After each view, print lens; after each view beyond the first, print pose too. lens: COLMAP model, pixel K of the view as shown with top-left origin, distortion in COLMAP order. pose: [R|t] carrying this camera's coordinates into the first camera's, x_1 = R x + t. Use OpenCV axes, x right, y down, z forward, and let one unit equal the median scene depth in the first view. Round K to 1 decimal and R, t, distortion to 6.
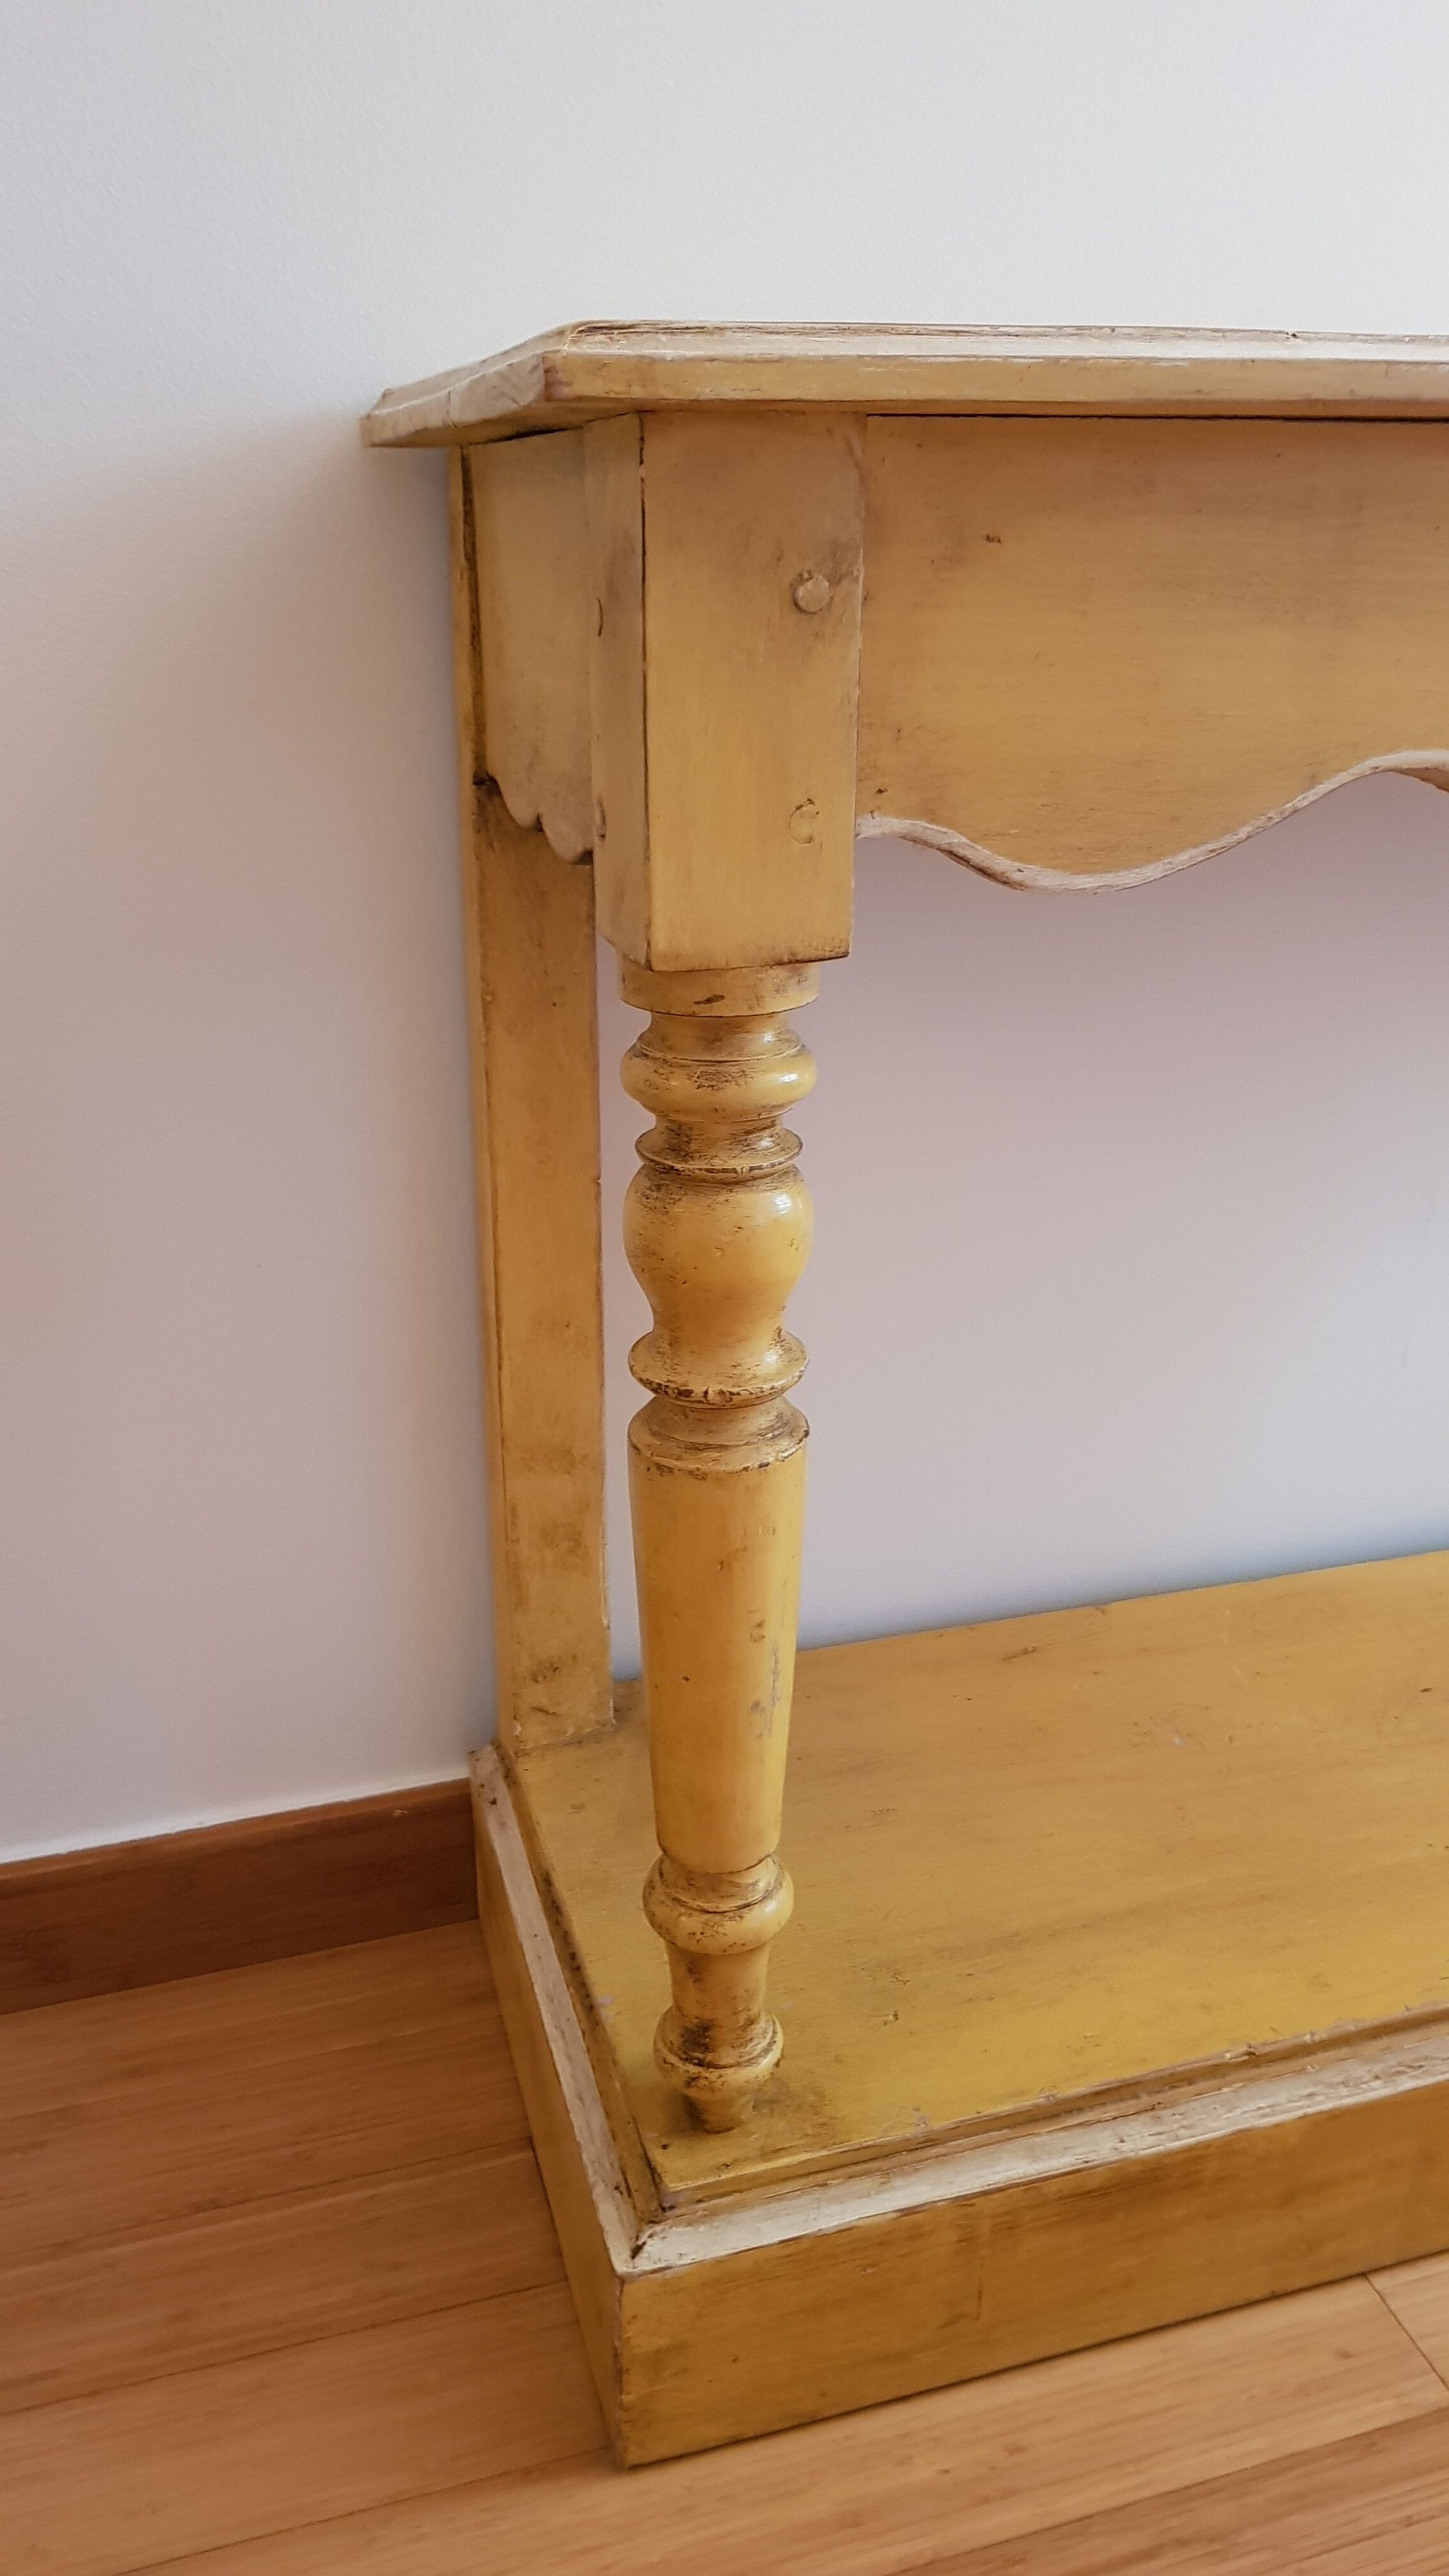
lens RADIAL K [[2024.4, 0, 692.1], [0, 2024.4, 1288.9], [0, 0, 1]] dist [0.003985, -0.008123]
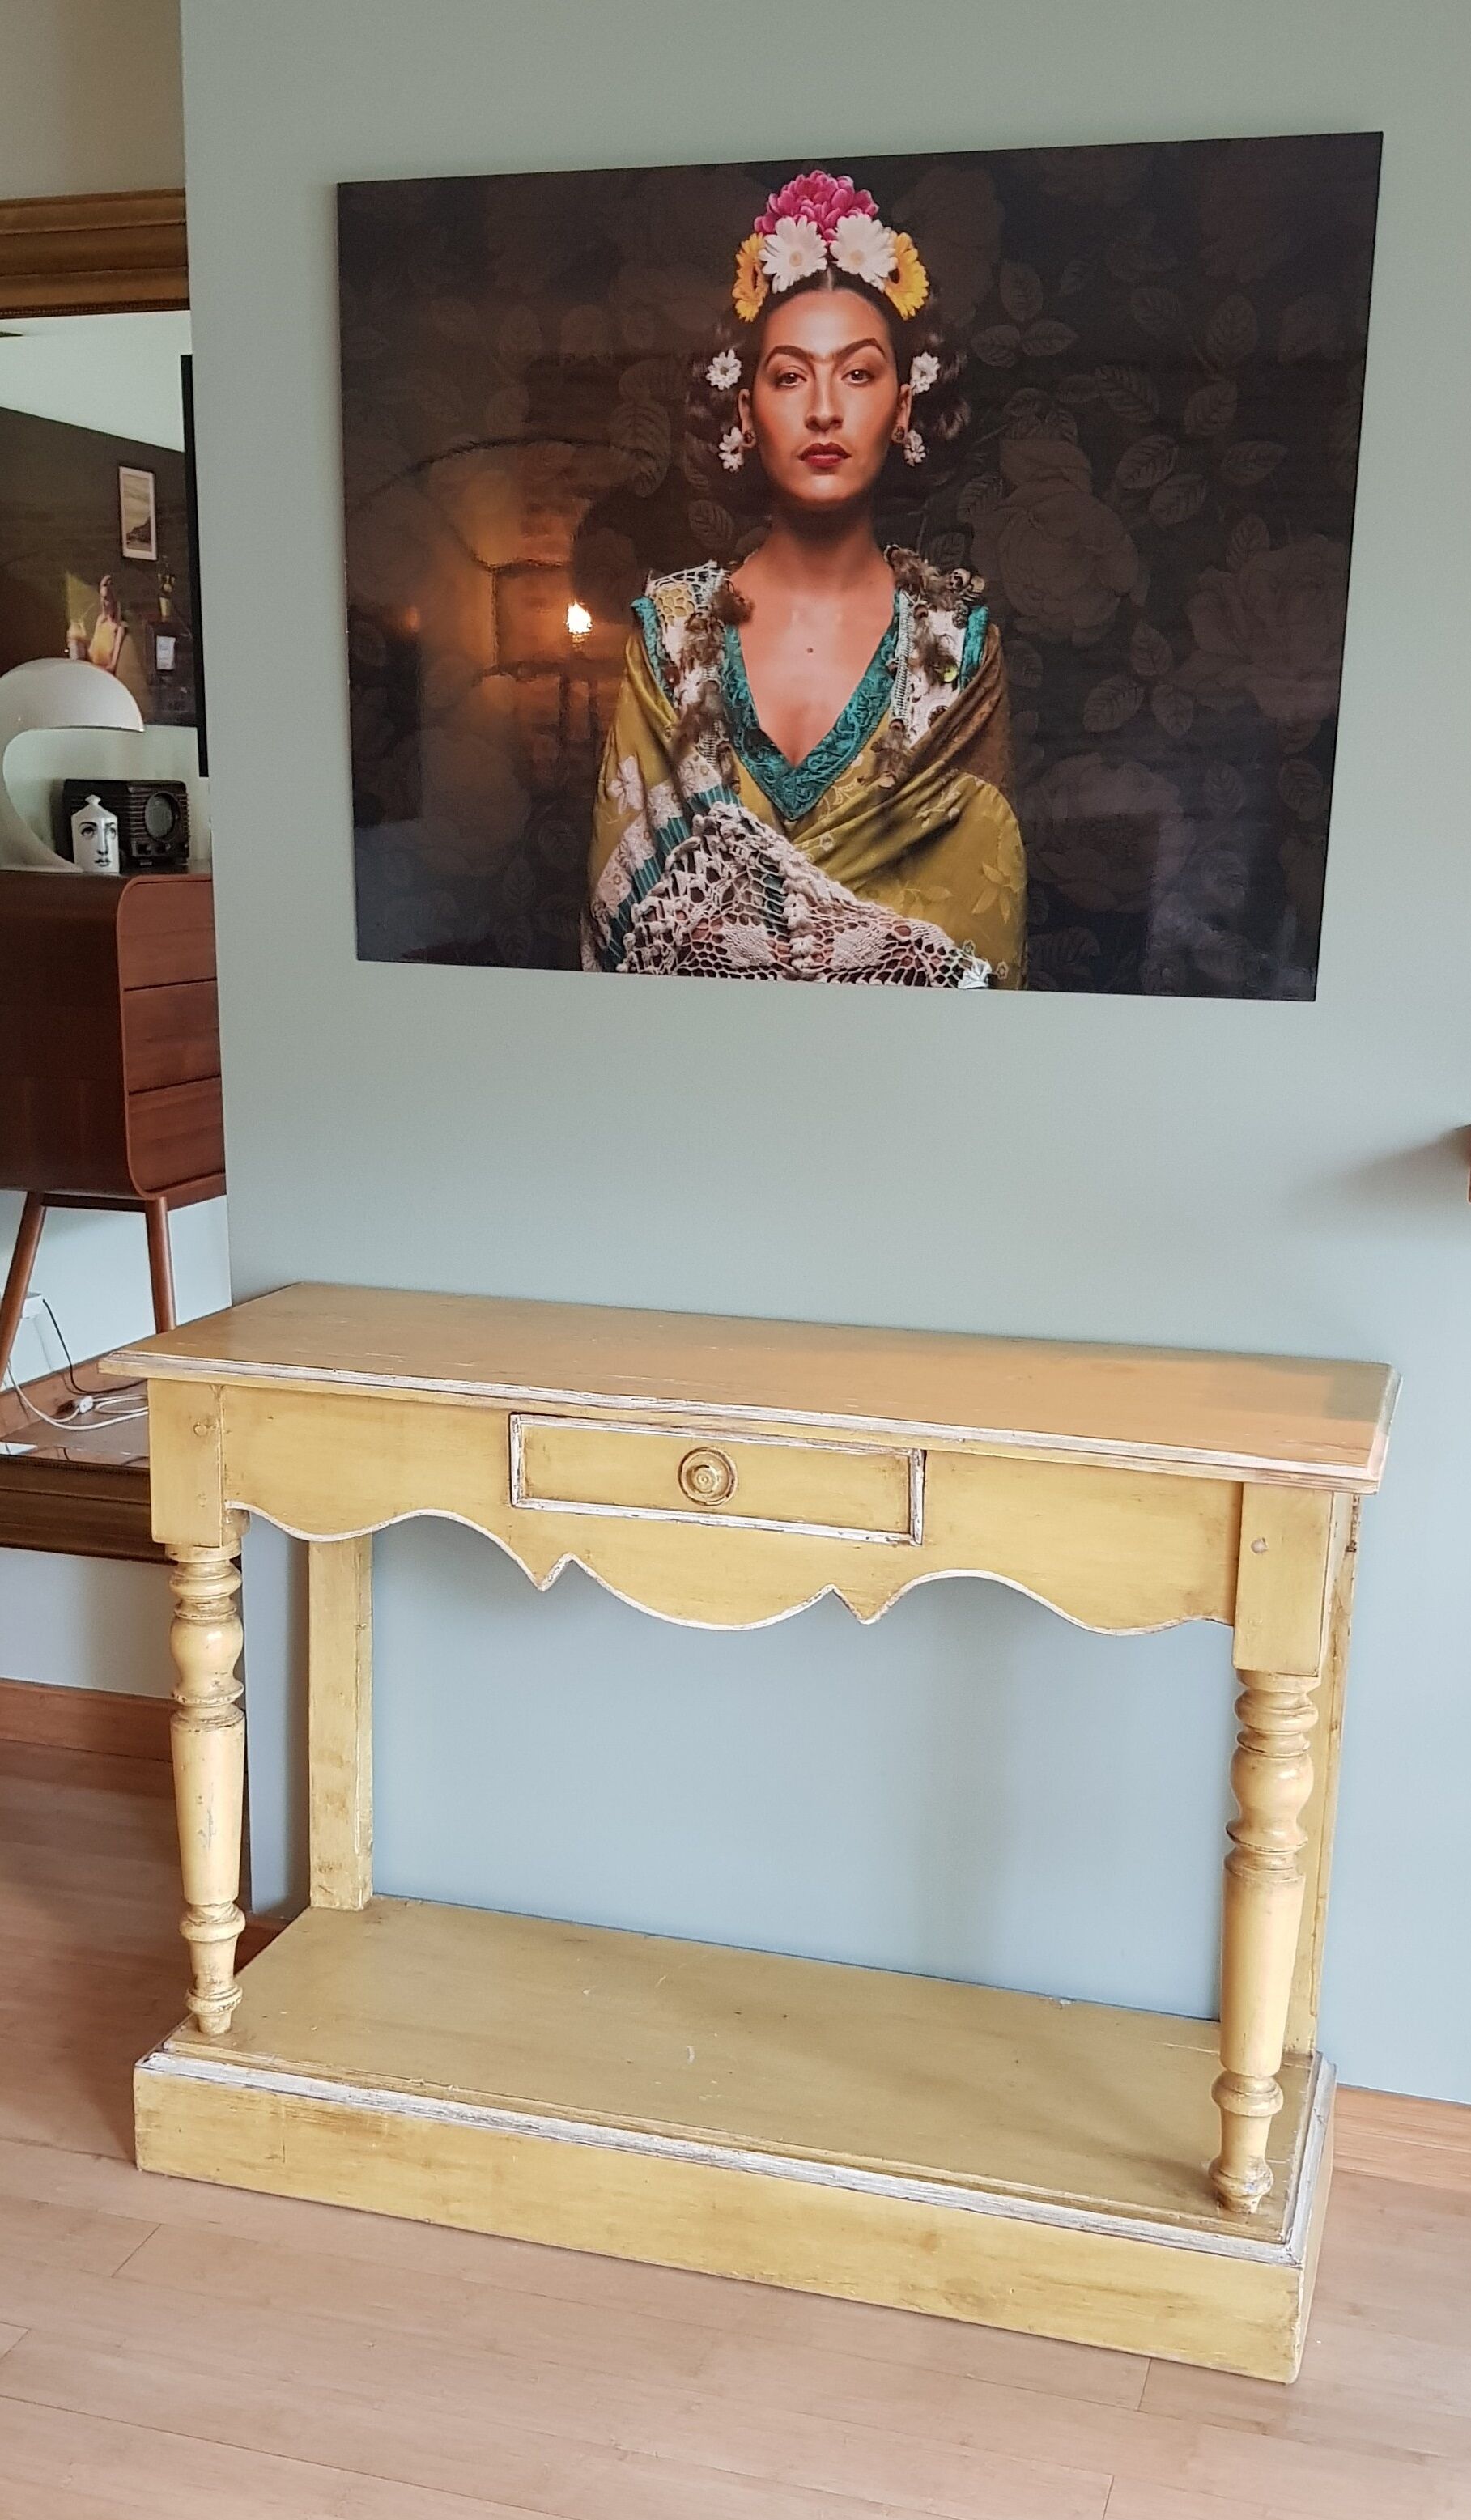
lens RADIAL K [[2619.4, 0, 726.0], [0, 2619.4, 1368.0], [0, 0, 1]] dist [0.053445, -0.012578]
pose [[0.836187, 0.145773, -0.528716, 1.928537], [-0.227576, 0.969341, -0.092662, -0.171252], [0.498999, 0.197806, 0.843725, -1.344903]]
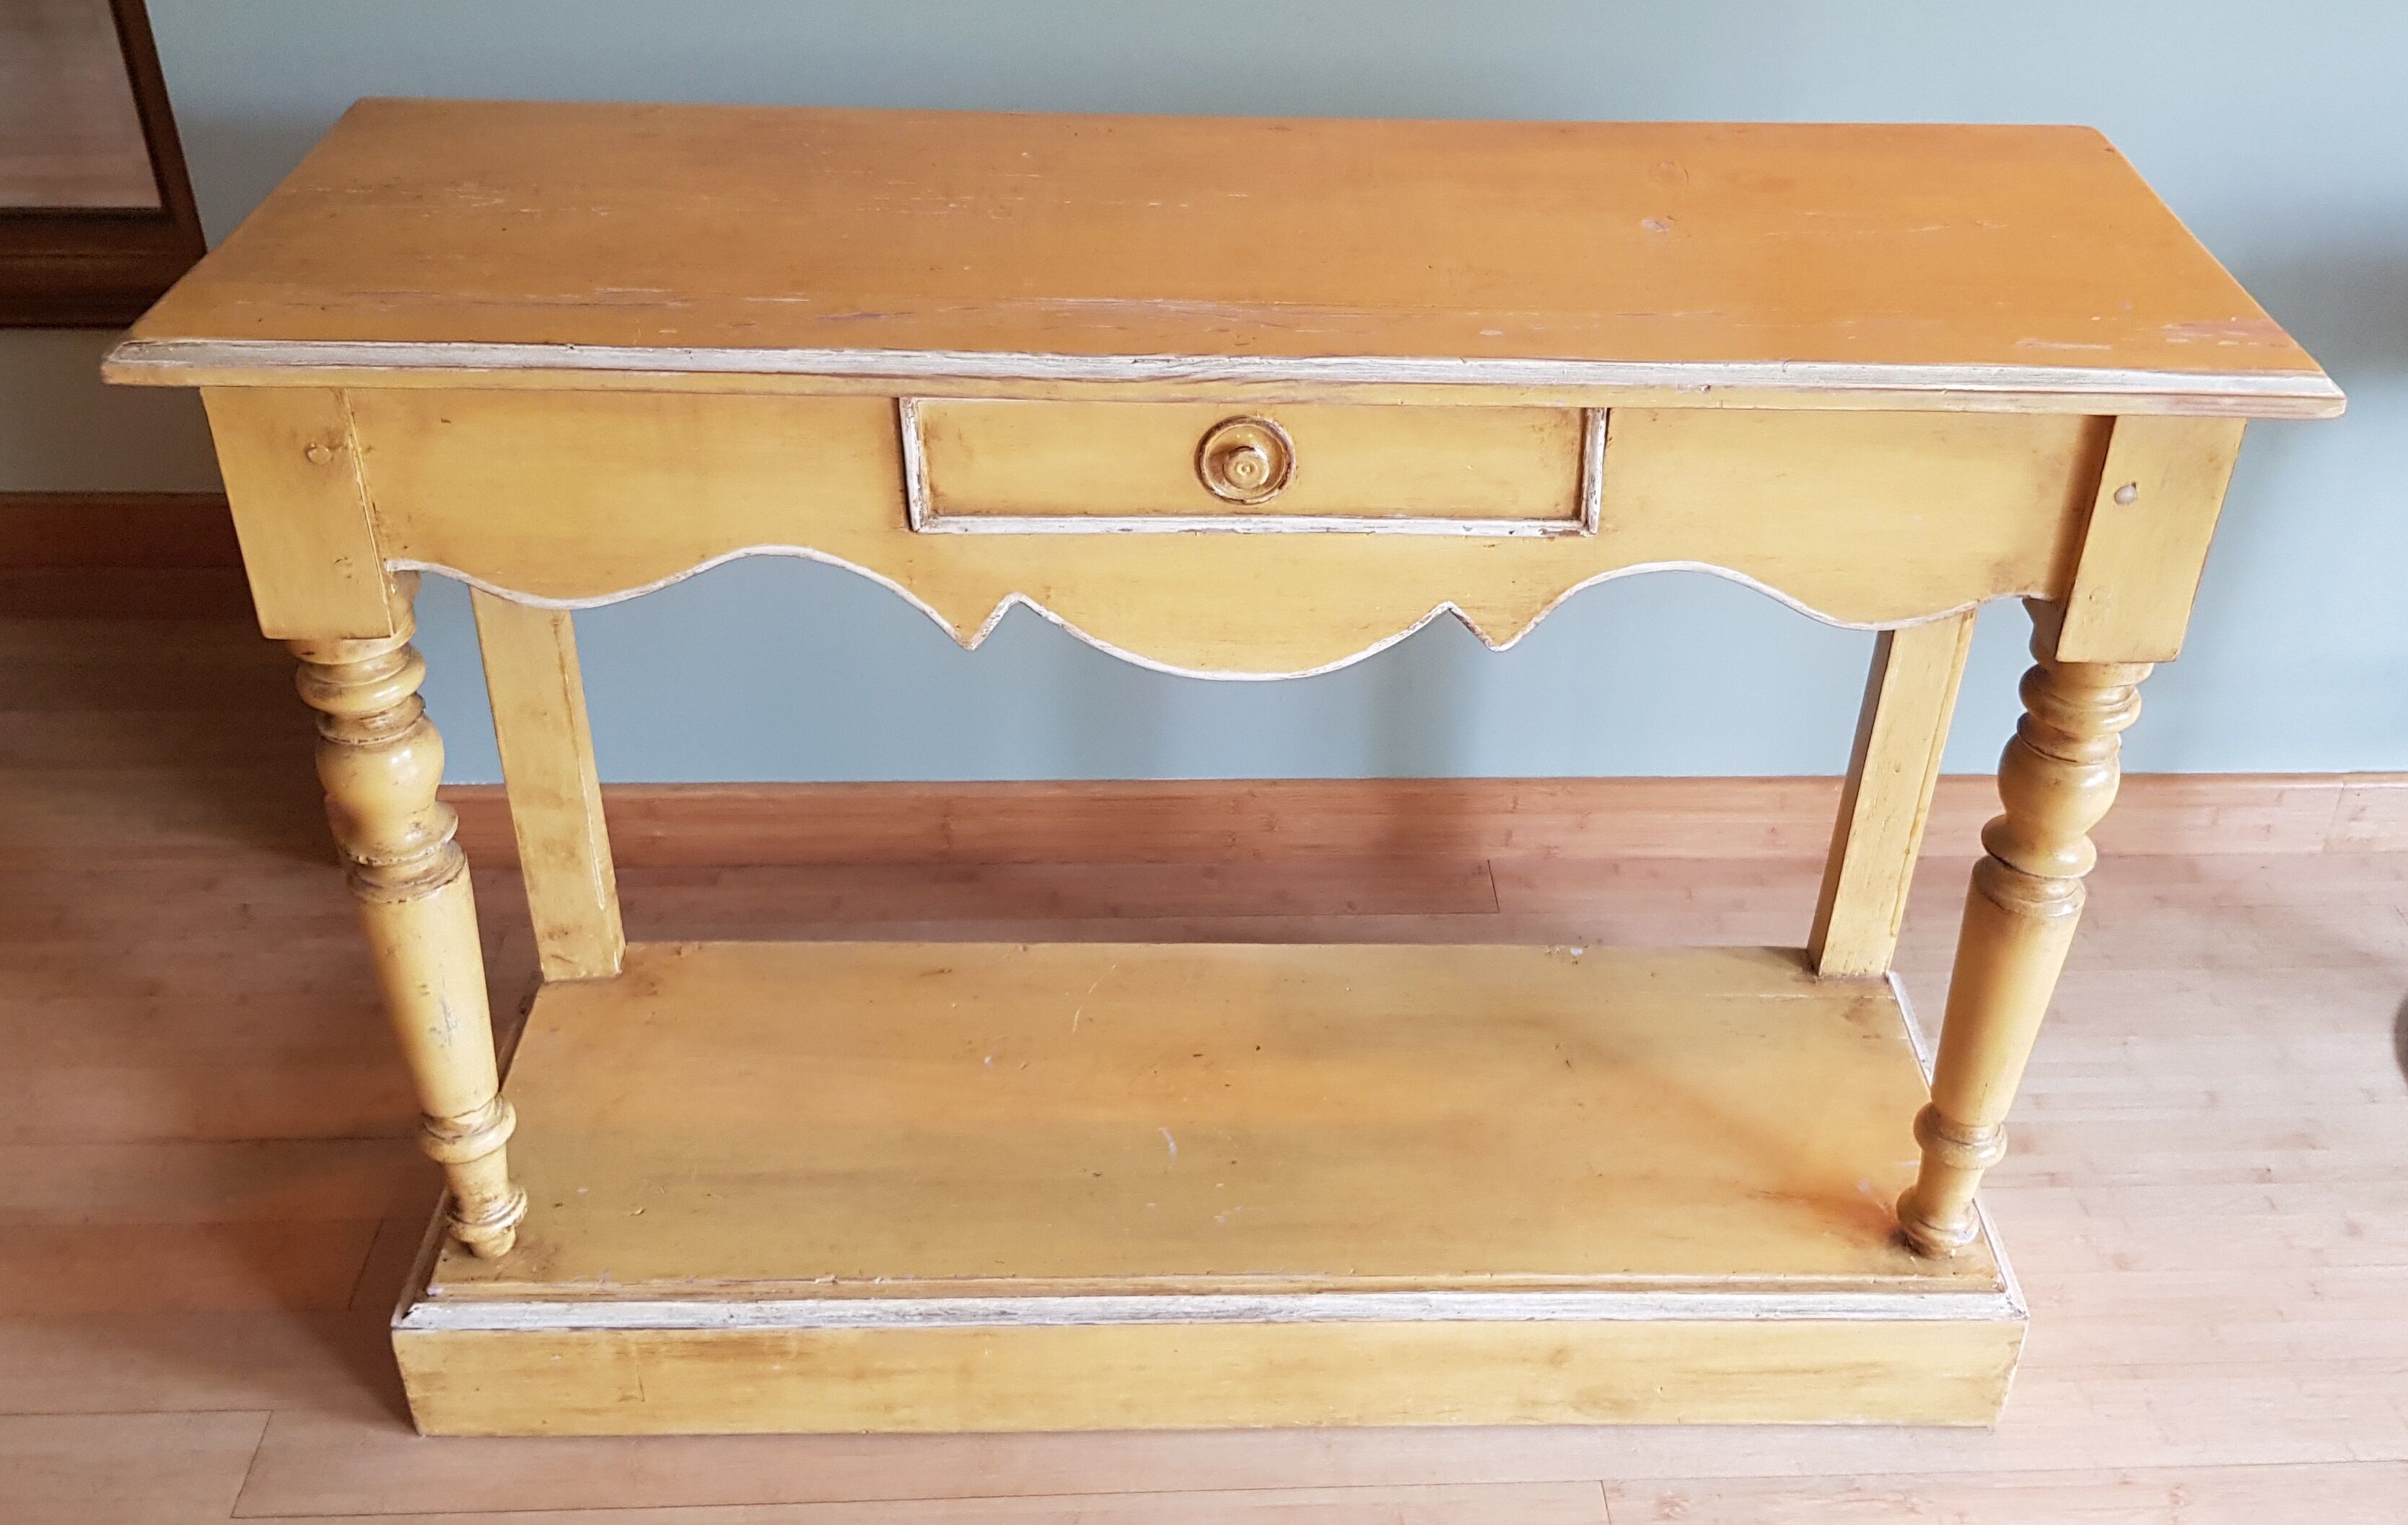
lens RADIAL K [[2291.4, 0, 1288.6], [0, 2291.4, 767.0], [0, 0, 1]] dist [0.114505, -0.297672]
pose [[0.967519, 0.169481, -0.187570, 0.883813], [-0.126202, 0.966725, 0.222521, -0.436921], [0.219042, -0.191622, 0.956714, -0.526062]]
